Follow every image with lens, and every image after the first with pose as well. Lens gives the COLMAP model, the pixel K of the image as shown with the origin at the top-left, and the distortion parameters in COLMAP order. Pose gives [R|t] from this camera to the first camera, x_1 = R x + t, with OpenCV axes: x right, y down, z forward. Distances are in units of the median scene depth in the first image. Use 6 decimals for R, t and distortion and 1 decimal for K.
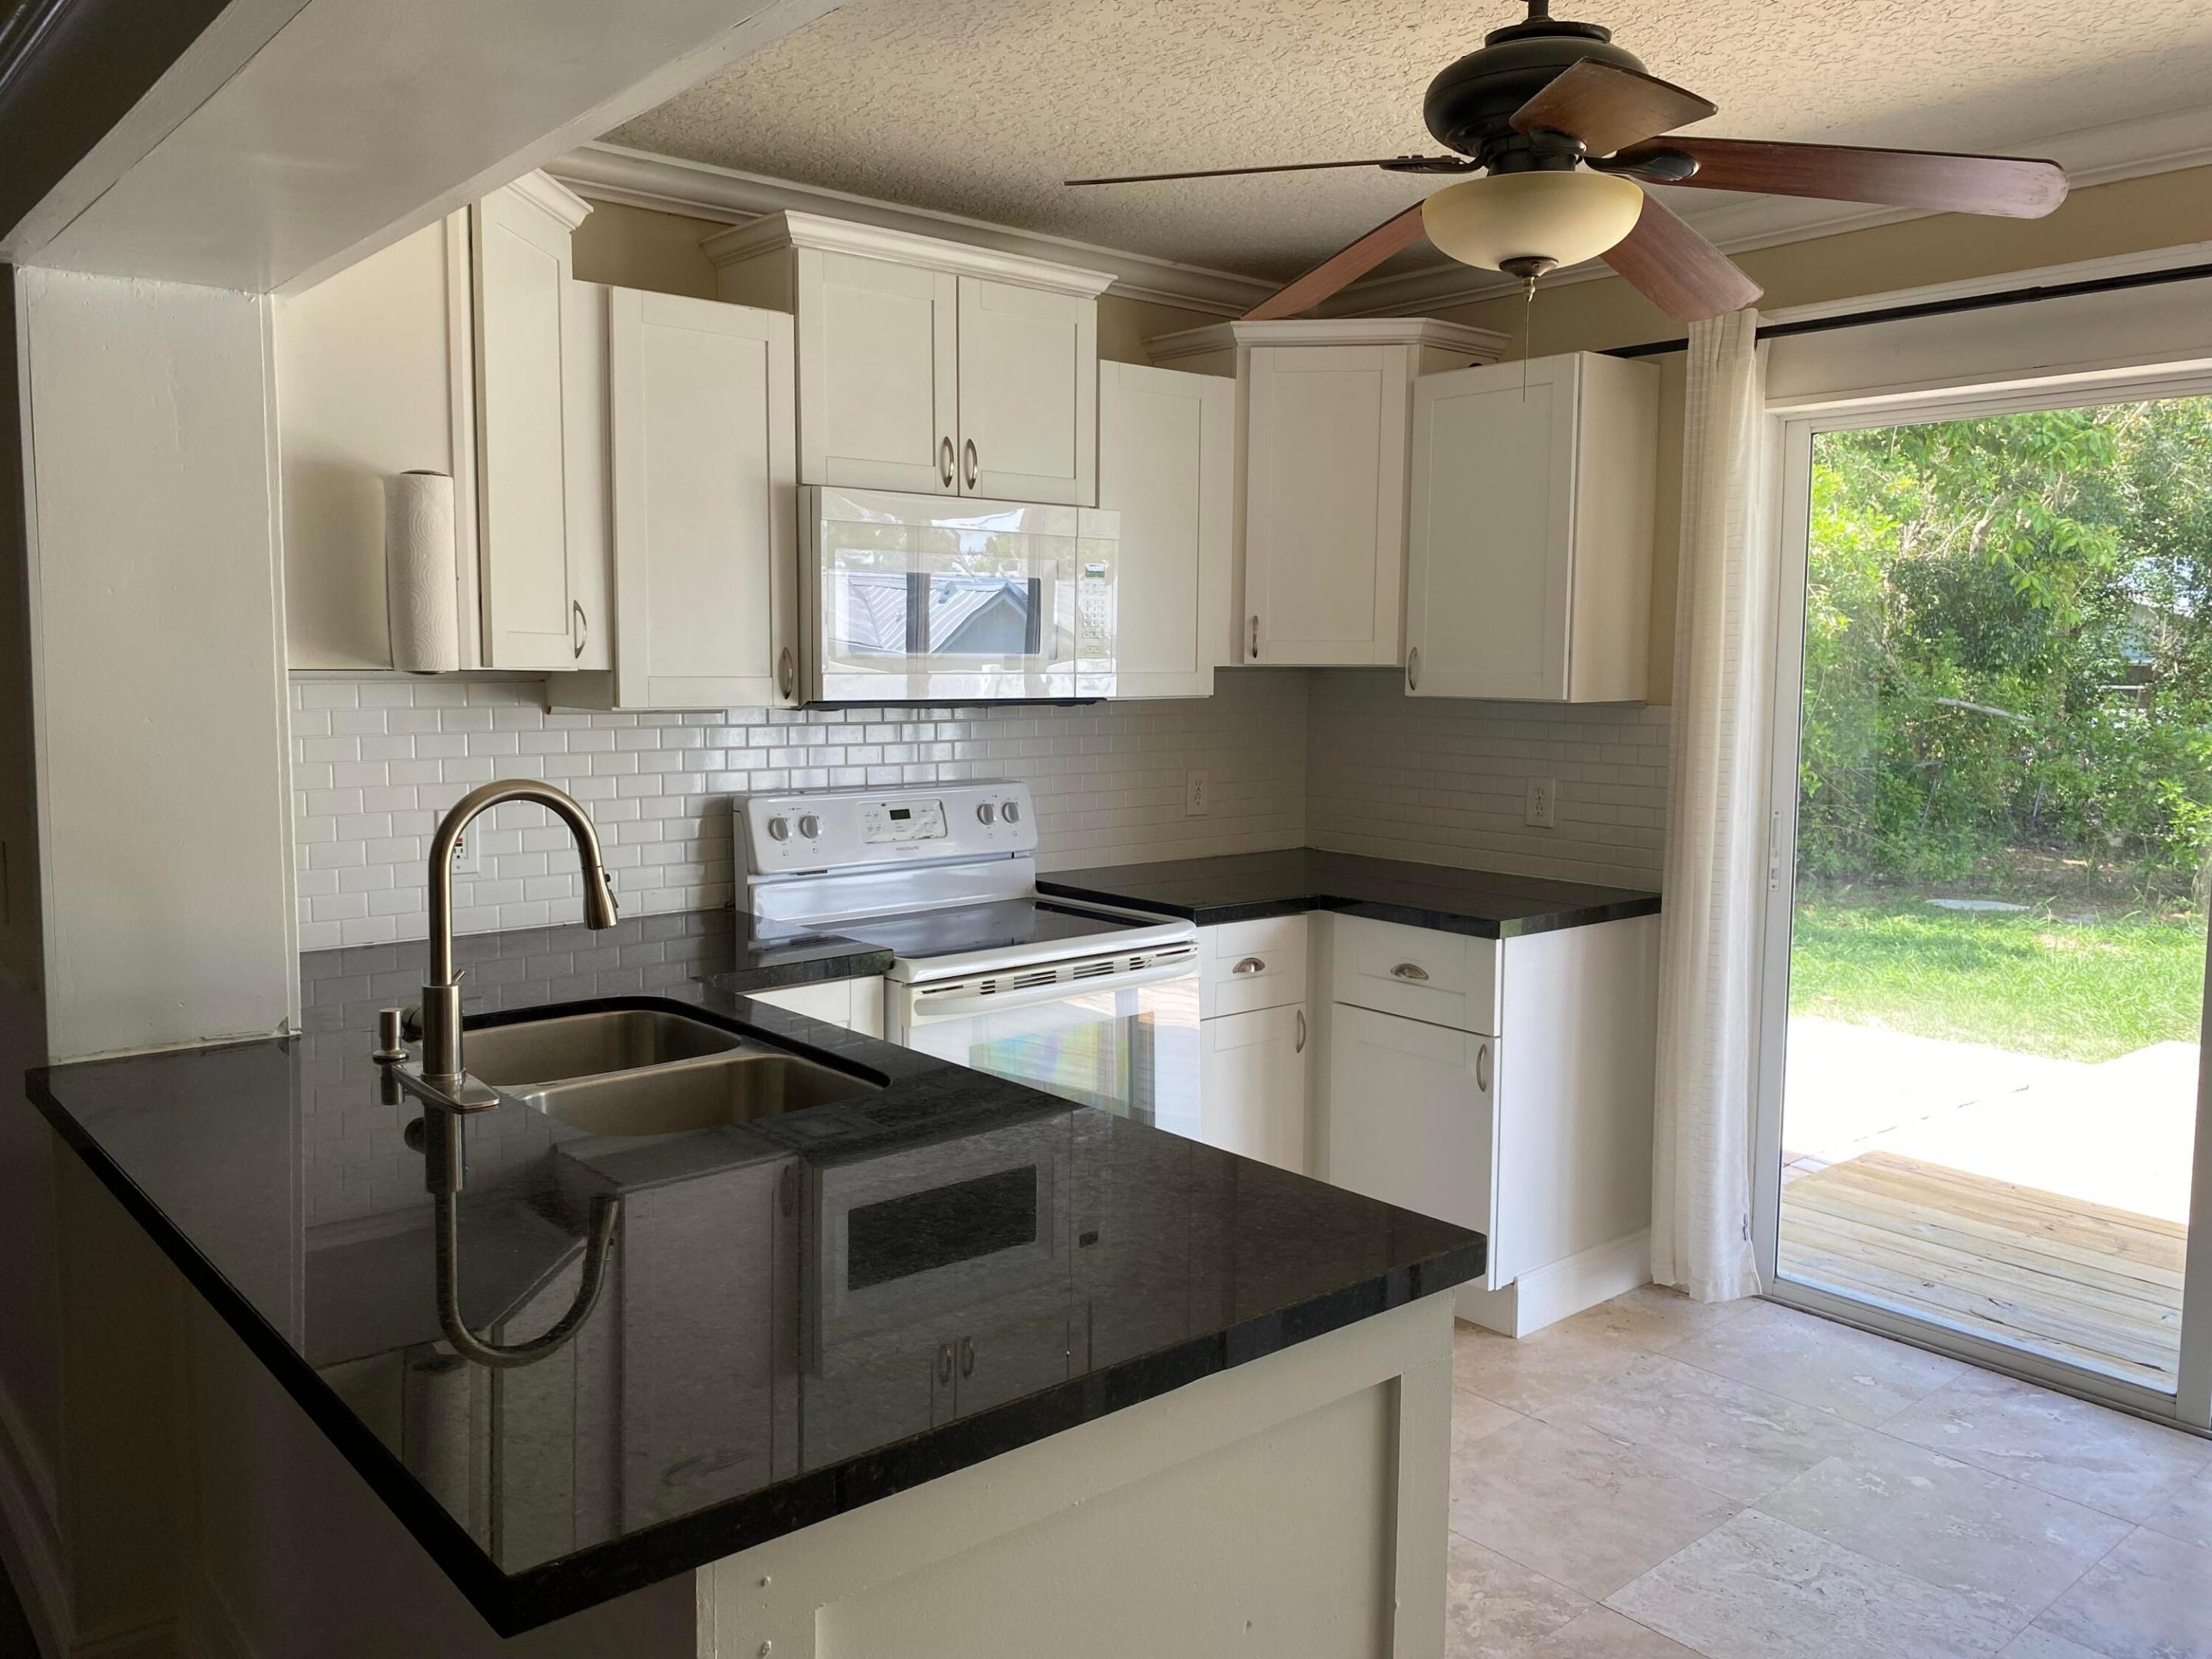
lens RADIAL K [[1684.6, 0, 1103.5], [0, 1684.6, 817.9], [0, 0, 1]] dist [0.091280, -0.115320]
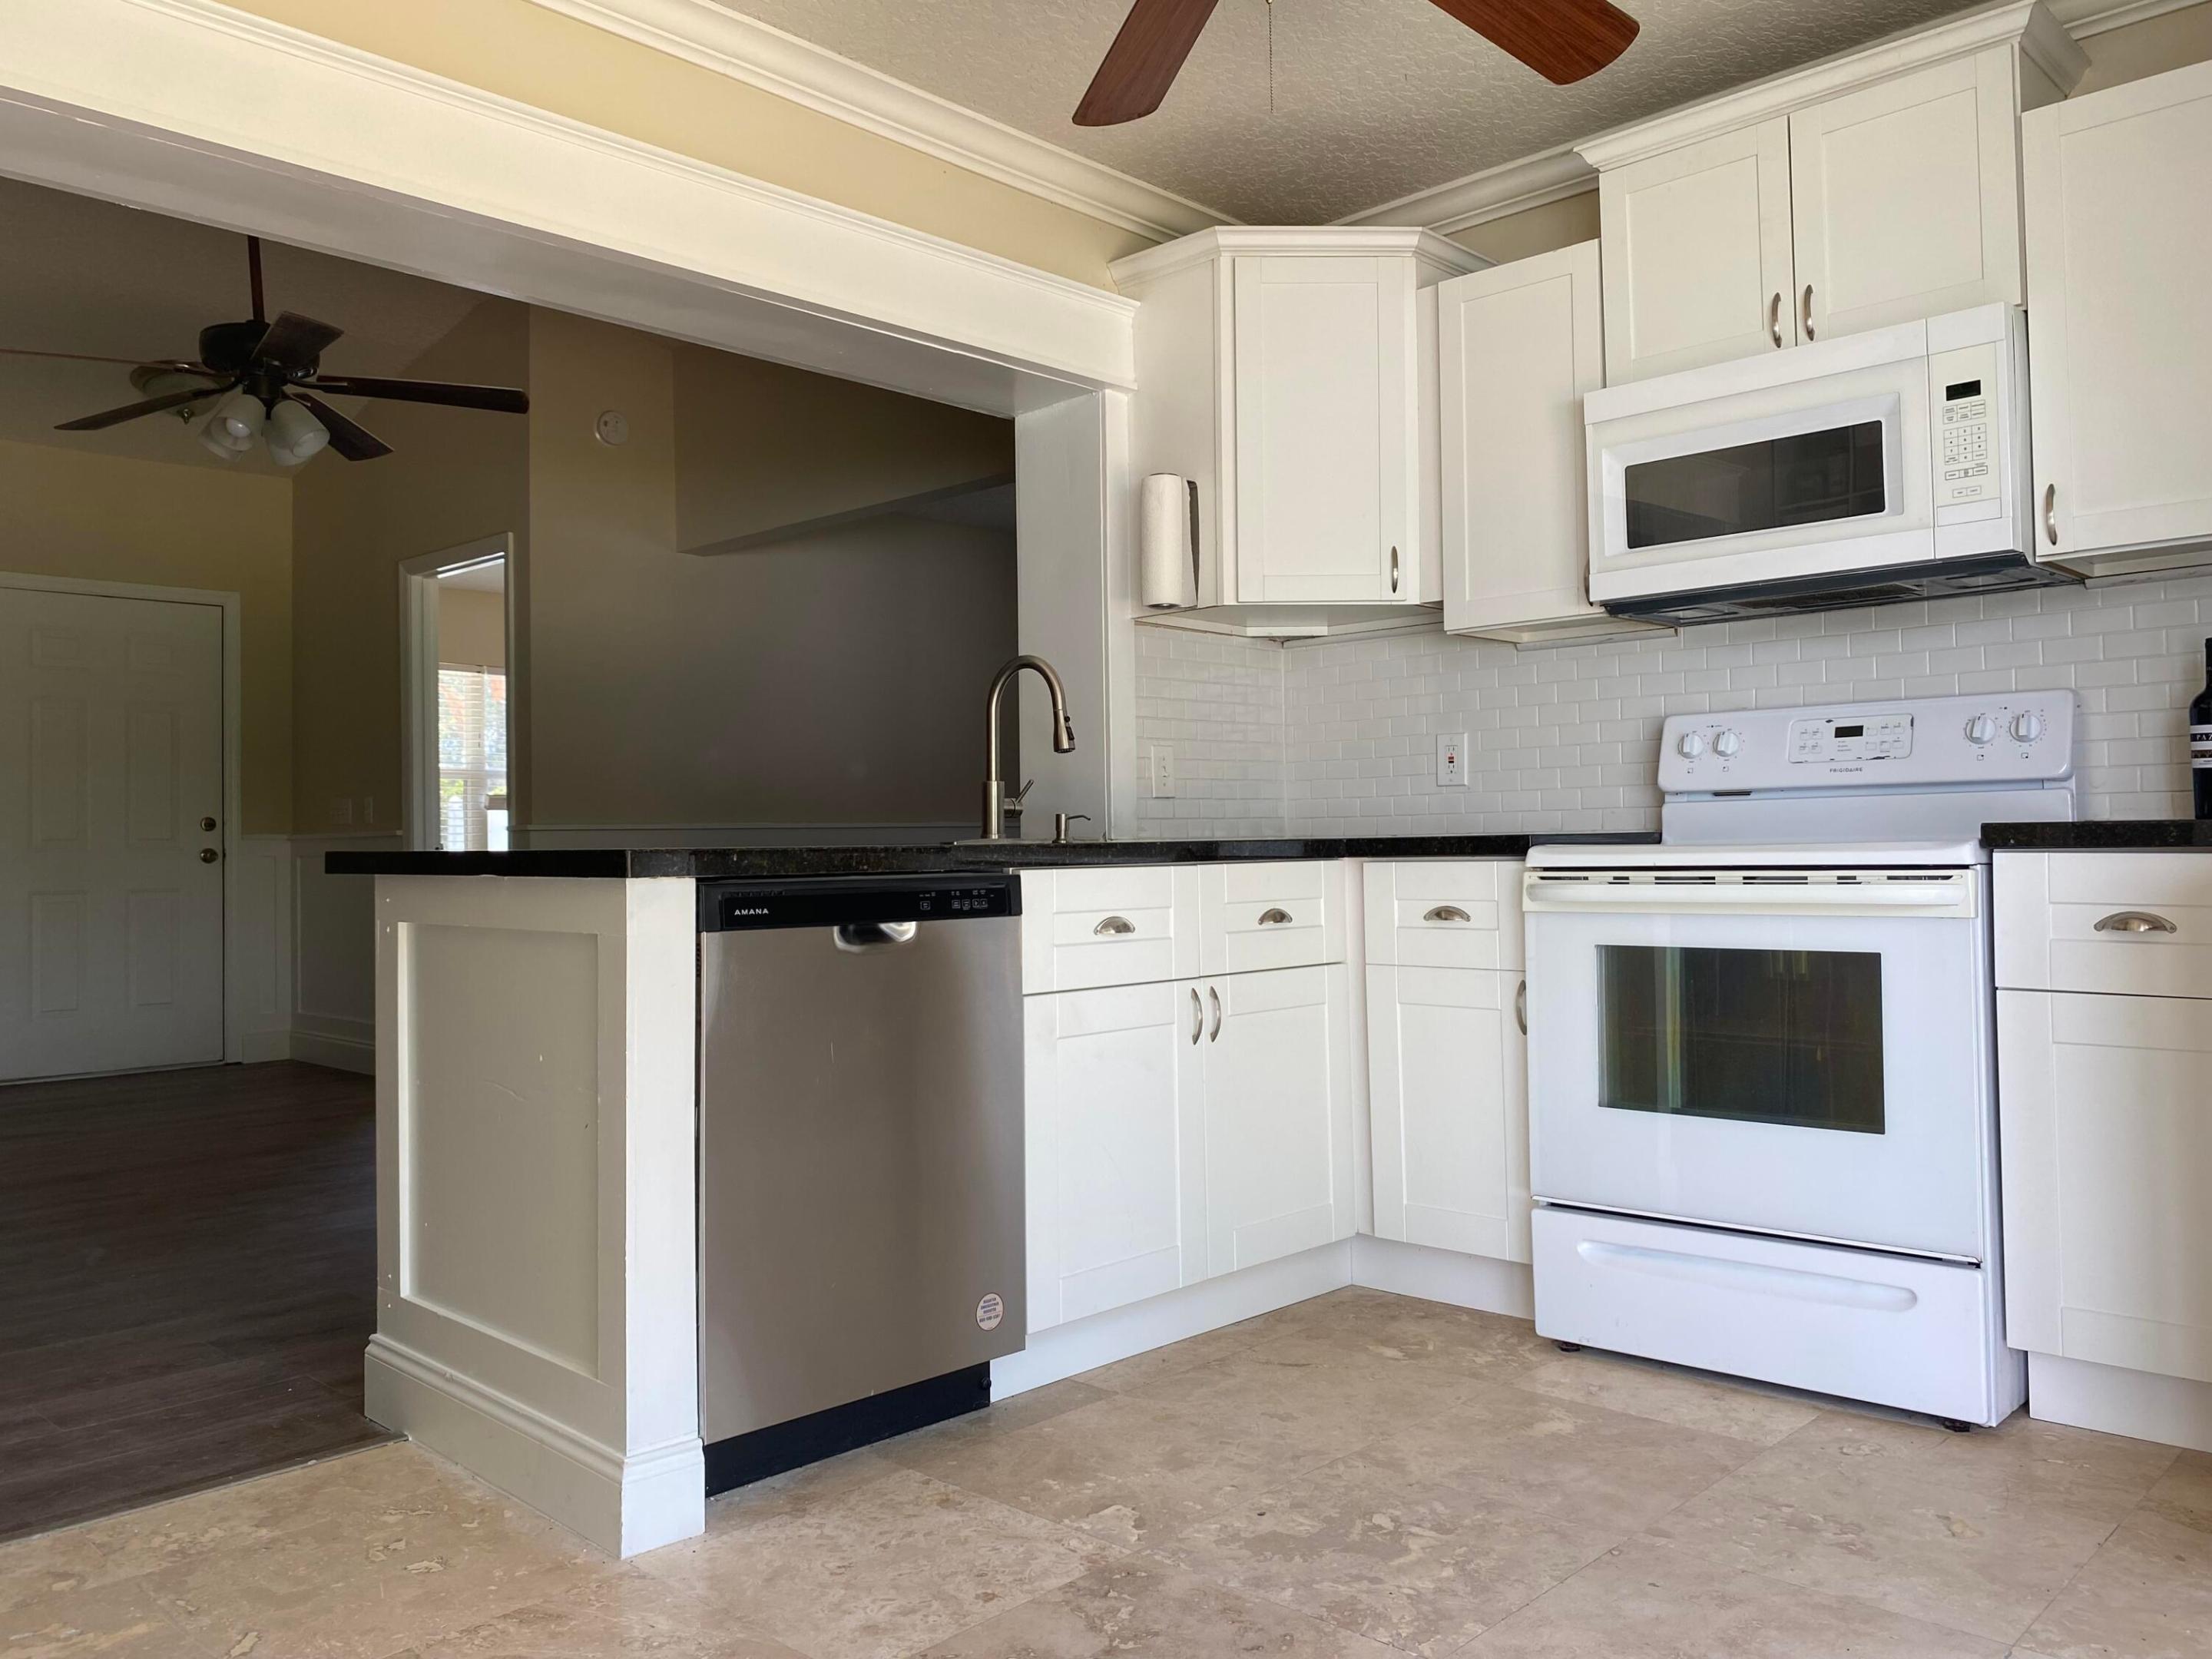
lens RADIAL K [[1684.6, 0, 1103.5], [0, 1684.6, 817.9], [0, 0, 1]] dist [0.091280, -0.115320]
pose [[0.089177, -0.027530, -0.995635, 0.710761], [-0.081554, 0.996060, -0.034846, 0.103129], [0.992671, 0.084306, 0.086580, 0.549881]]
